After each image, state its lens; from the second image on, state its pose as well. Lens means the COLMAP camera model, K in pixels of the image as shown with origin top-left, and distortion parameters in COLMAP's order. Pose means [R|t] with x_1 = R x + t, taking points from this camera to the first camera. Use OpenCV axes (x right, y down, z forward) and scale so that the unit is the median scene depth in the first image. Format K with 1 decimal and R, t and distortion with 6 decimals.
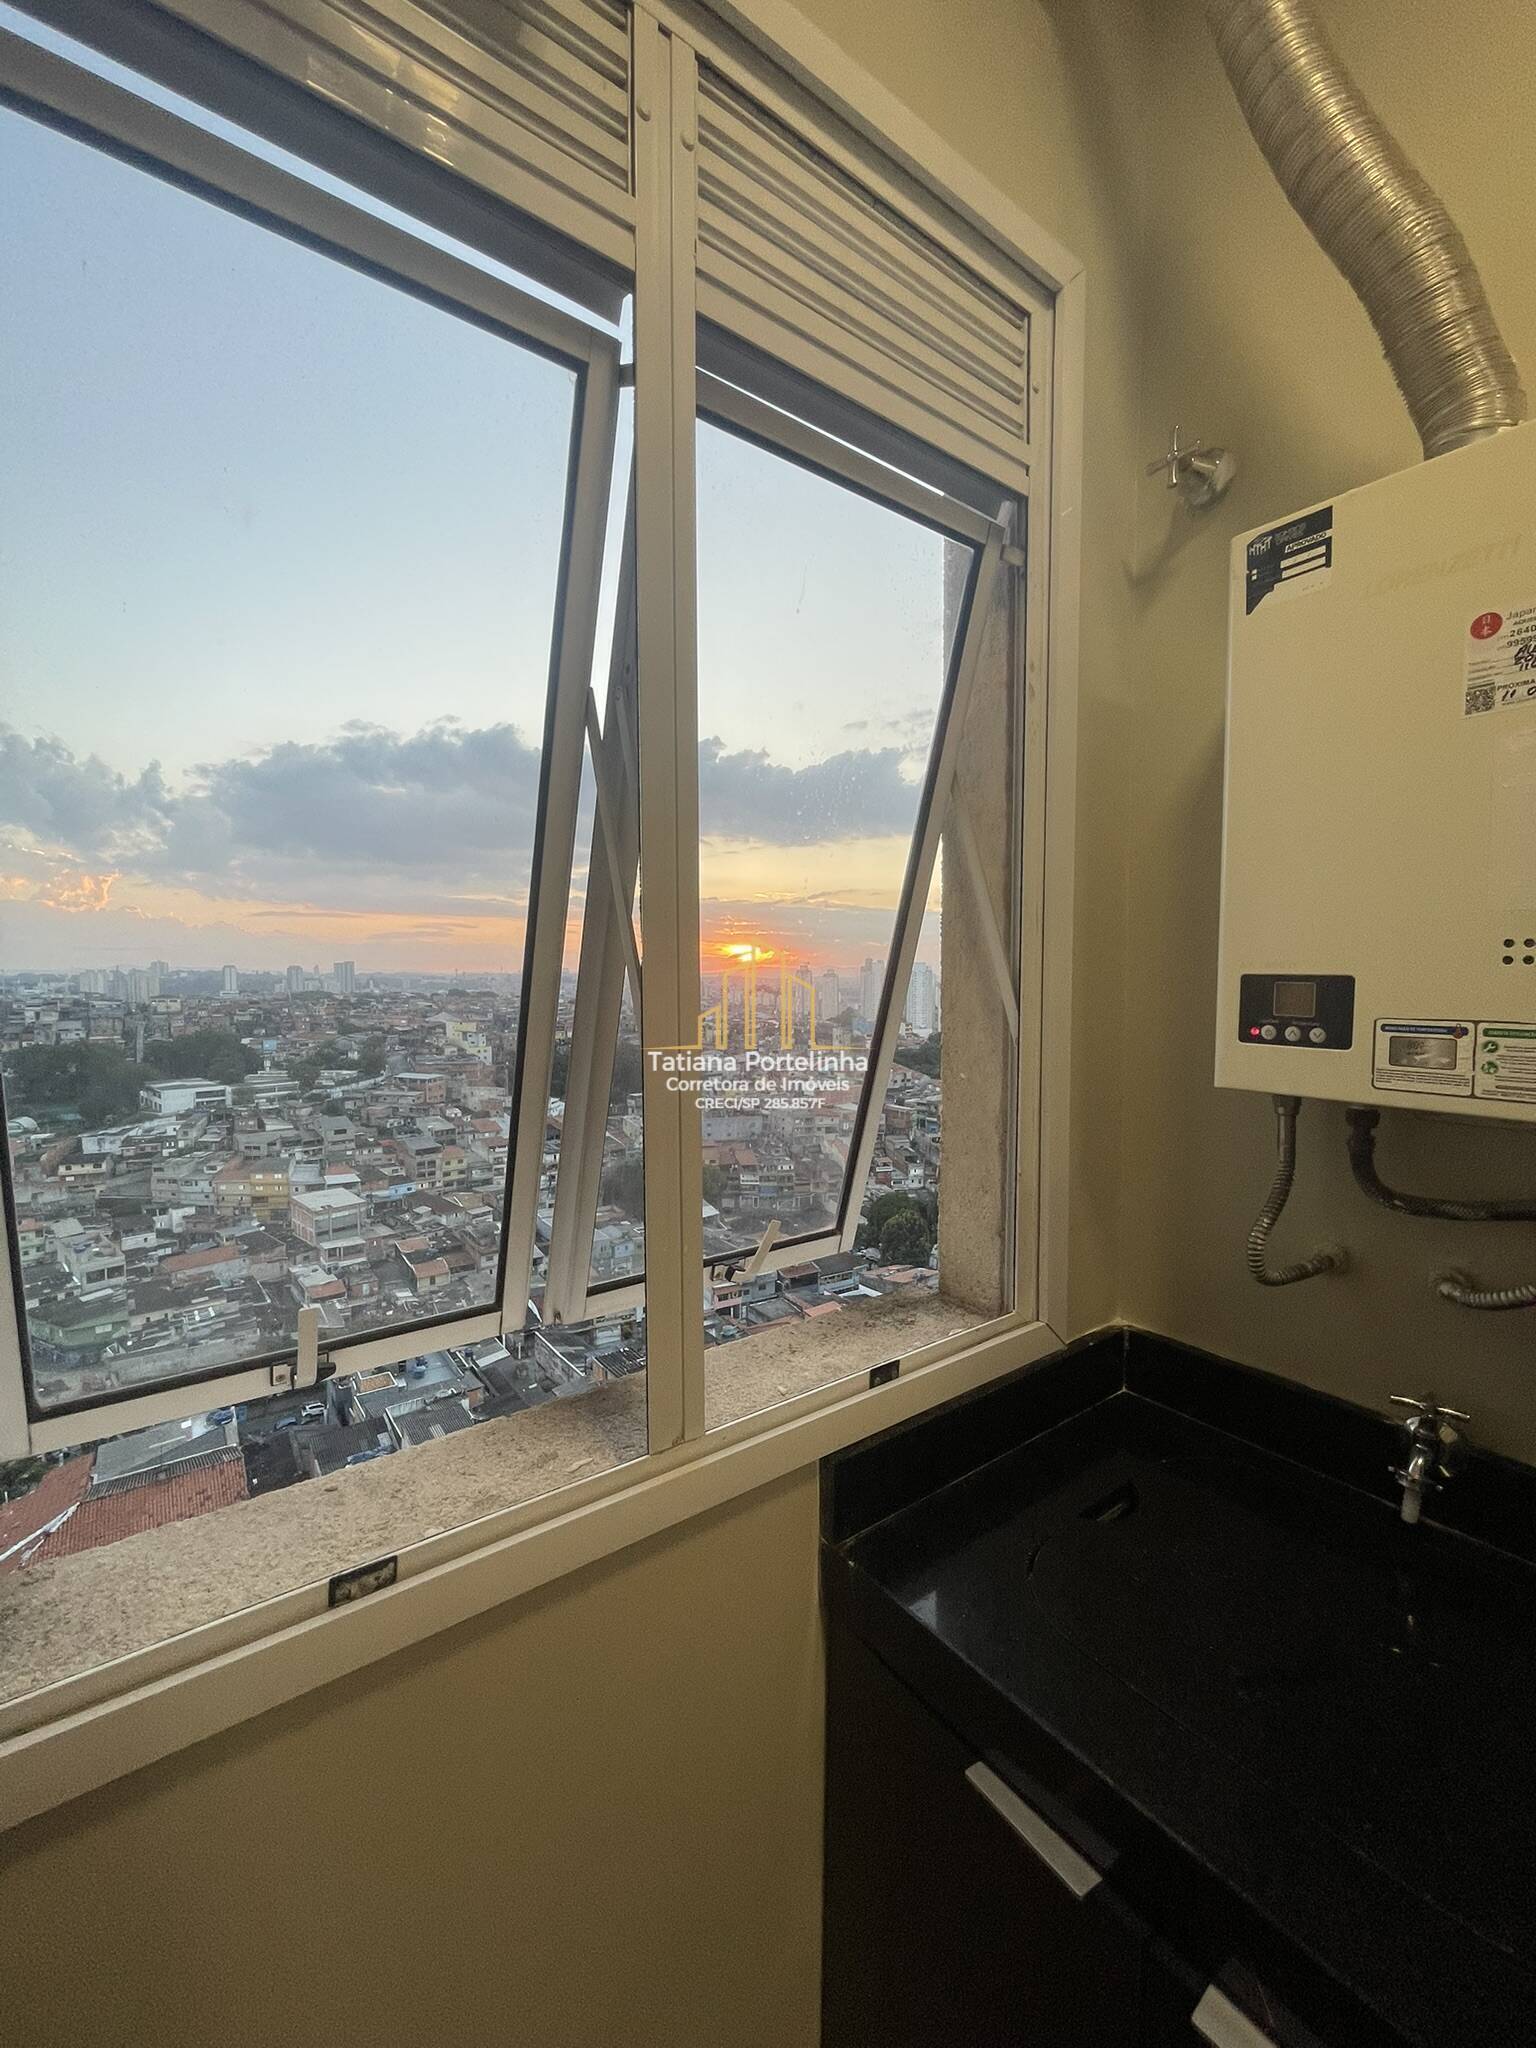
lens RADIAL K [[825.9, 0, 774.0], [0, 825.9, 1023.5], [0, 0, 1]] dist [-0.002451, -0.000026]
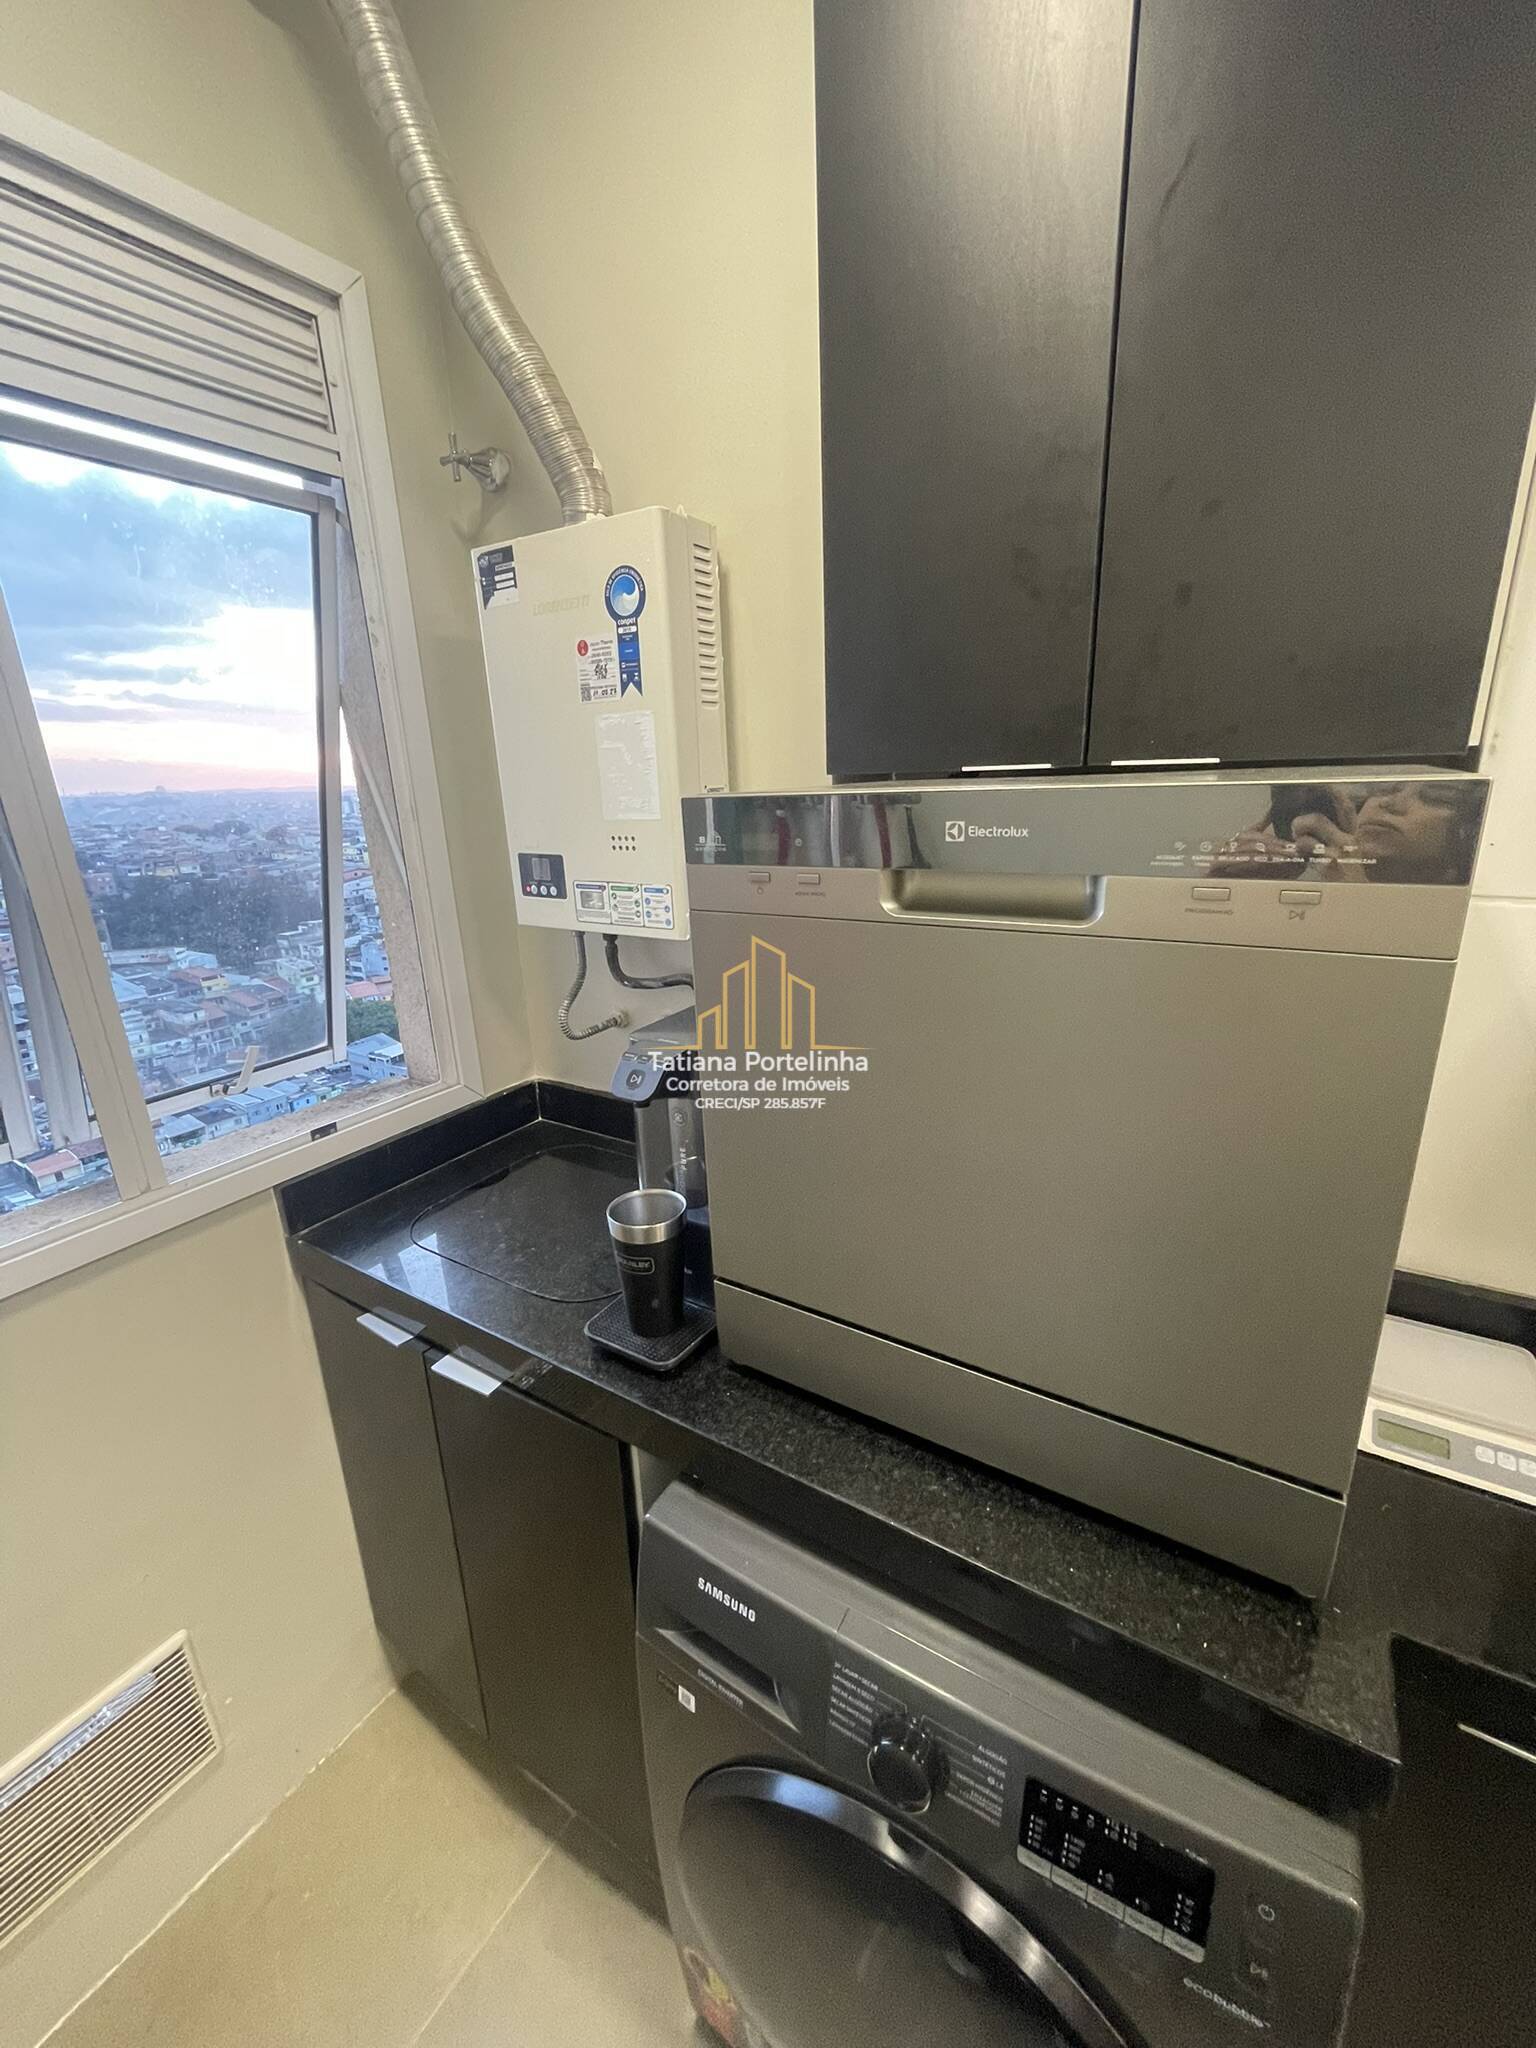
lens RADIAL K [[825.9, 0, 776.9], [0, 825.9, 1023.5], [0, 0, 1]] dist [-0.002451, -0.000026]
pose [[0.929888, -0.136620, 0.341532, 0.423242], [0.055492, 0.969945, 0.236910, -0.086174], [-0.363634, -0.201347, 0.909522, -0.659428]]
